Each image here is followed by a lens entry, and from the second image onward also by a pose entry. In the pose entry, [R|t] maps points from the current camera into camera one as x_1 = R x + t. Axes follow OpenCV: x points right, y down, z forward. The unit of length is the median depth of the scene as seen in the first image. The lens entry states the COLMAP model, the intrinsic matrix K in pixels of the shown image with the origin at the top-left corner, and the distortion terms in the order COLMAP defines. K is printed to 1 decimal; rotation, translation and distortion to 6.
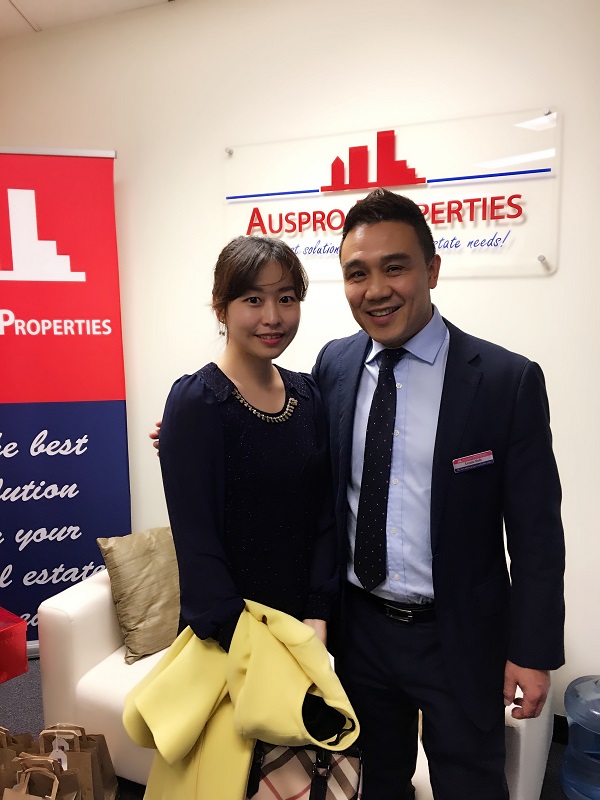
lens RADIAL K [[697.0, 0, 299.9], [0, 697.0, 397.0], [0, 0, 1]] dist [0.076268, -0.093441]
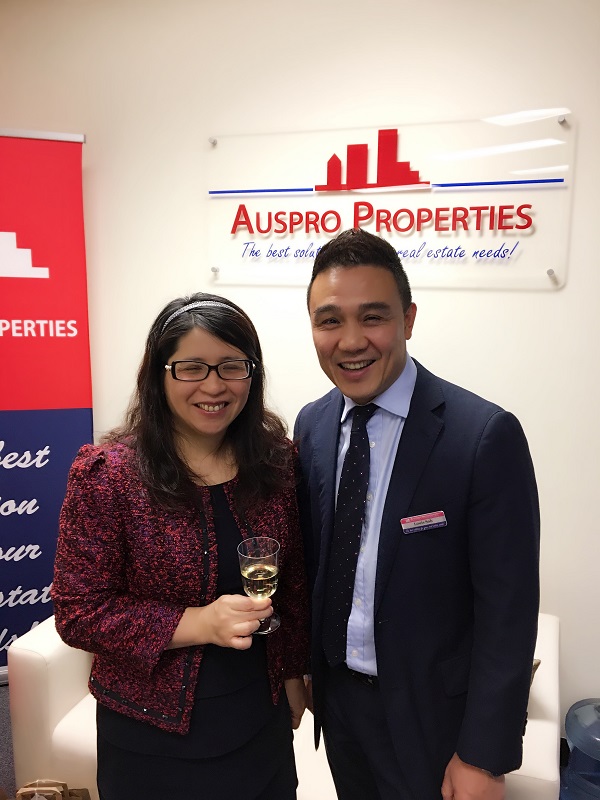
lens RADIAL K [[697.0, 0, 301.9], [0, 697.0, 398.2], [0, 0, 1]] dist [0.076268, -0.093441]
pose [[0.994403, 0.006882, 0.105433, -0.080243], [-0.009970, 0.999536, 0.028786, -0.041659], [-0.105186, -0.029676, 0.994010, 0.063009]]
